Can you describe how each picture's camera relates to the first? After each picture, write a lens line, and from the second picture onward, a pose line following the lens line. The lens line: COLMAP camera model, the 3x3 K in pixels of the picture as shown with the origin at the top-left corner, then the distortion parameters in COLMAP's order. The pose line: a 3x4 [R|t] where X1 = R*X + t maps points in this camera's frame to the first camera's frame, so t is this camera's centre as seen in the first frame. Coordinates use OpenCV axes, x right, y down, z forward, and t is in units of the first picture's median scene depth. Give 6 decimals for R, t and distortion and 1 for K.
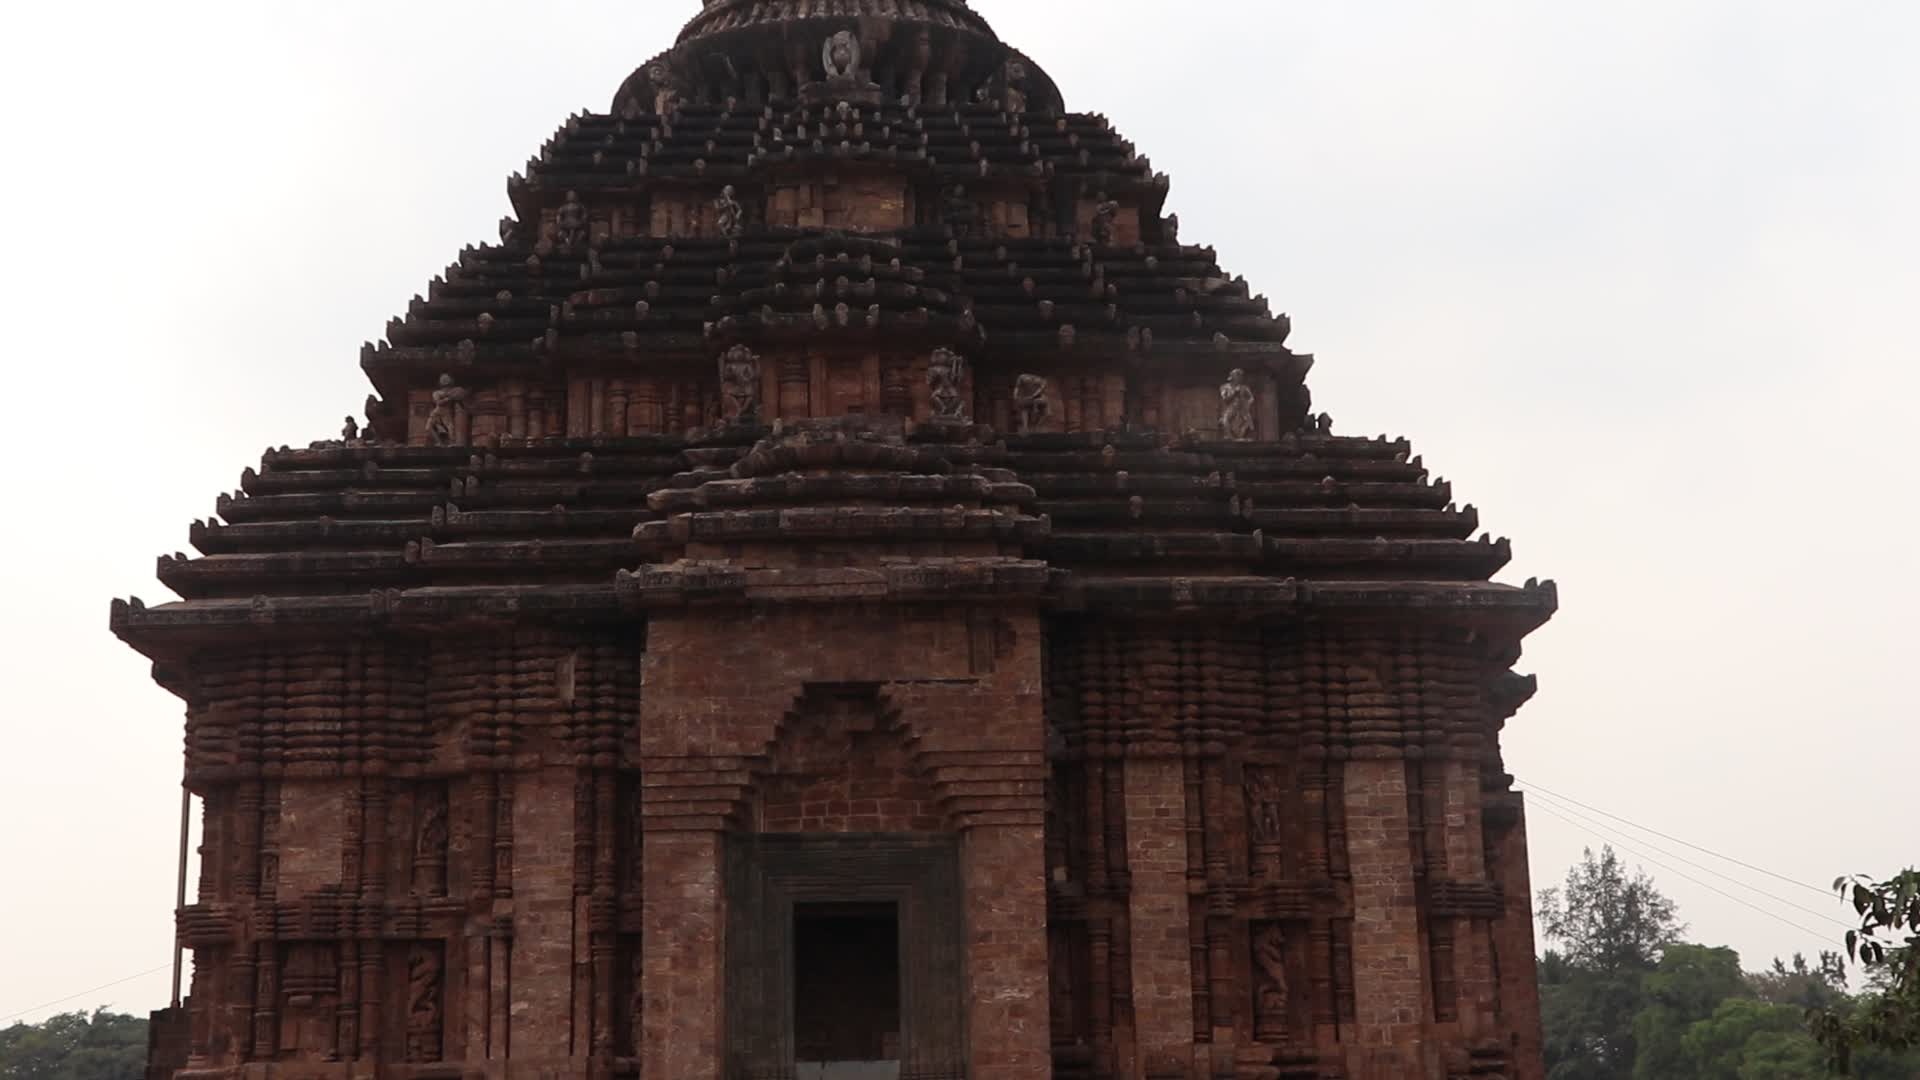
lens RADIAL K [[2322.0, 0, 968.8], [0, 2322.0, 517.6], [0, 0, 1]] dist [-0.037419, 0.010310]
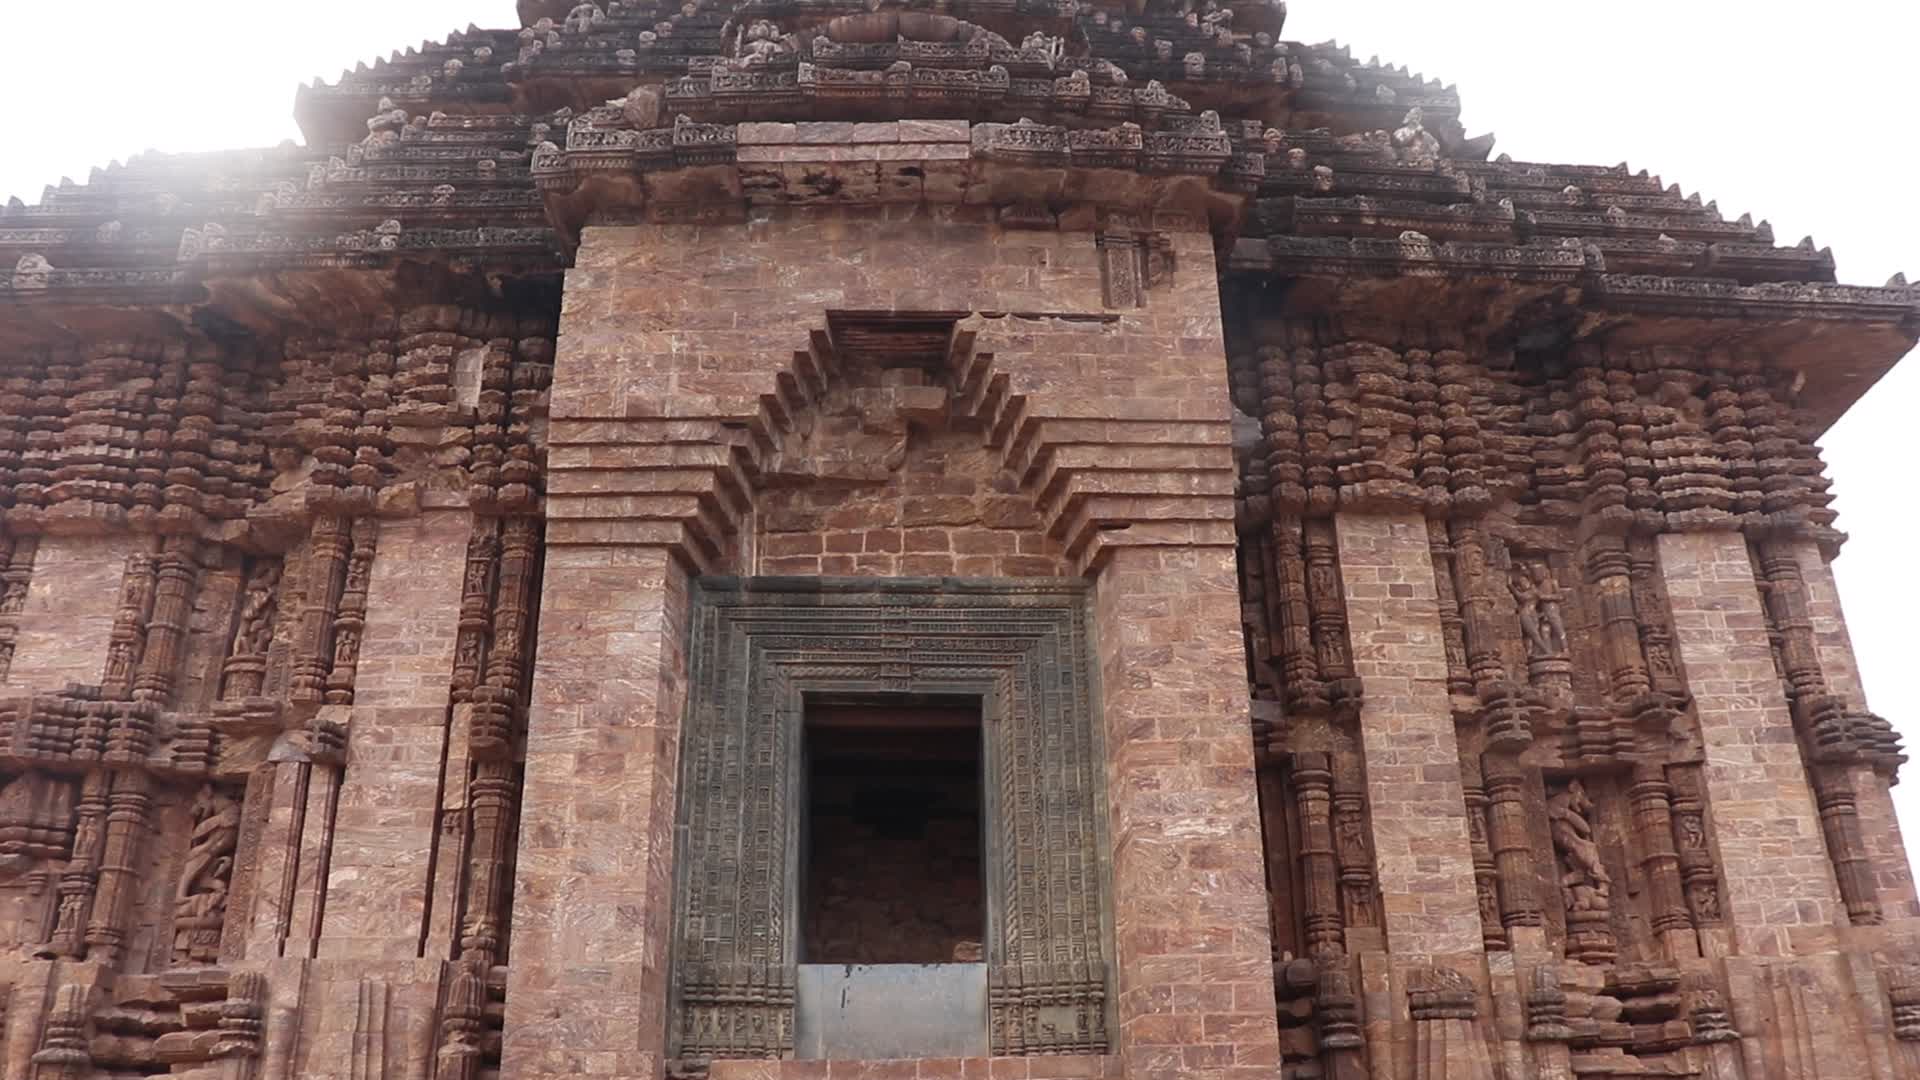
lens RADIAL K [[1581.3, 0, 971.2], [0, 1581.3, 545.9], [0, 0, 1]] dist [-0.173239, 0.153311]
pose [[0.999906, 0.001645, -0.013648, -0.027604], [-0.004390, 0.979050, -0.203572, 0.205414], [0.013027, 0.203613, 0.978965, 0.593047]]
